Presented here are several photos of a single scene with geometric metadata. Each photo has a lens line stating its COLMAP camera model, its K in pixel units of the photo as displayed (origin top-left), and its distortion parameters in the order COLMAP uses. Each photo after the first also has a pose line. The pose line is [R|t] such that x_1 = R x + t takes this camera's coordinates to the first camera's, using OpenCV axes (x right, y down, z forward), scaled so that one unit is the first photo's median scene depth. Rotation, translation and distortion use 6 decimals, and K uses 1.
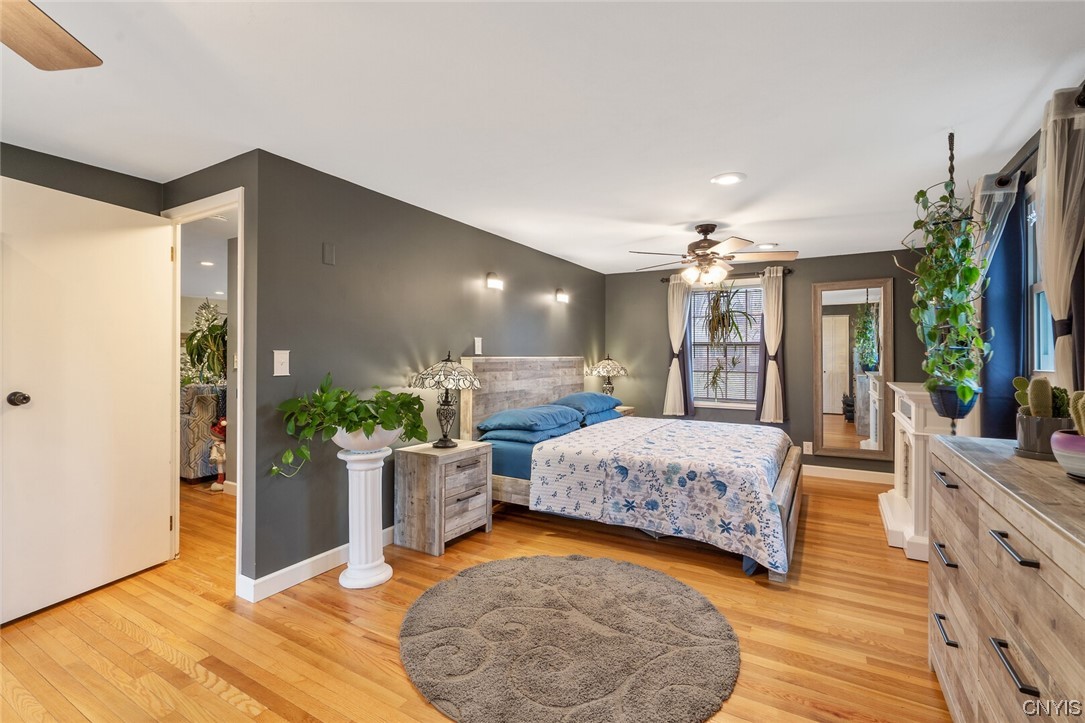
lens RADIAL K [[493.7, 0, 543.6], [0, 493.7, 352.1], [0, 0, 1]] dist [0.000099, 0.000092]
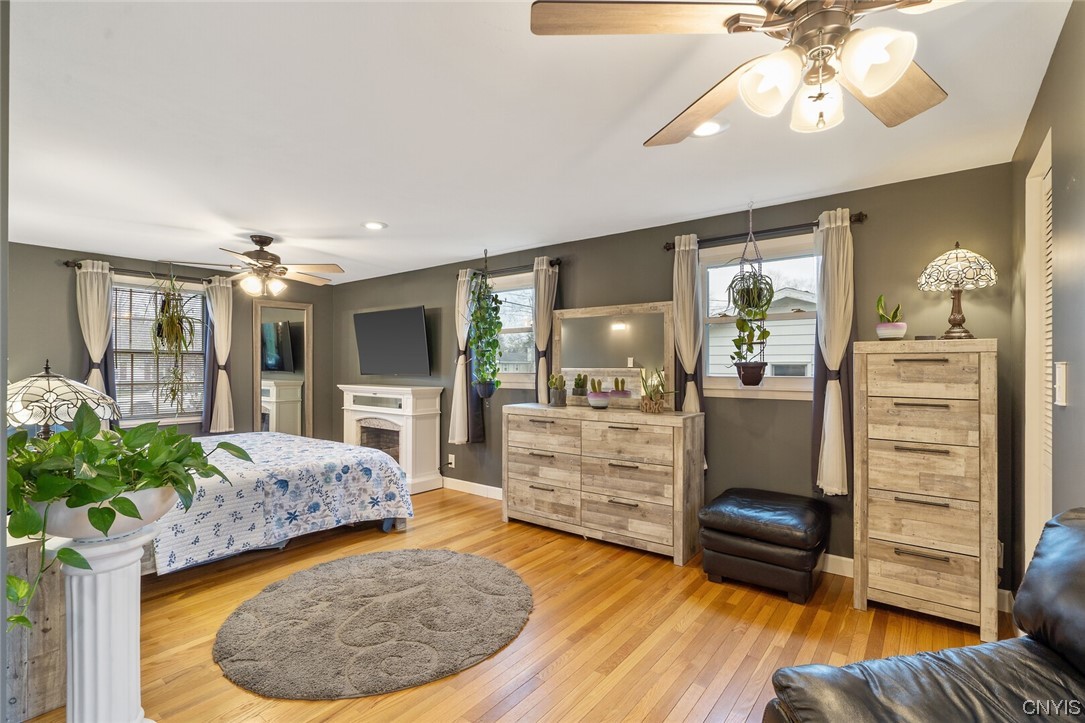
lens RADIAL K [[493.7, 0, 543.6], [0, 493.7, 352.1], [0, 0, 1]] dist [0.000099, 0.000092]
pose [[0.138489, 0.024653, 0.990057, -0.762803], [-0.008312, 0.999684, -0.023730, -0.001690], [-0.990329, -0.004943, 0.138650, 0.367756]]
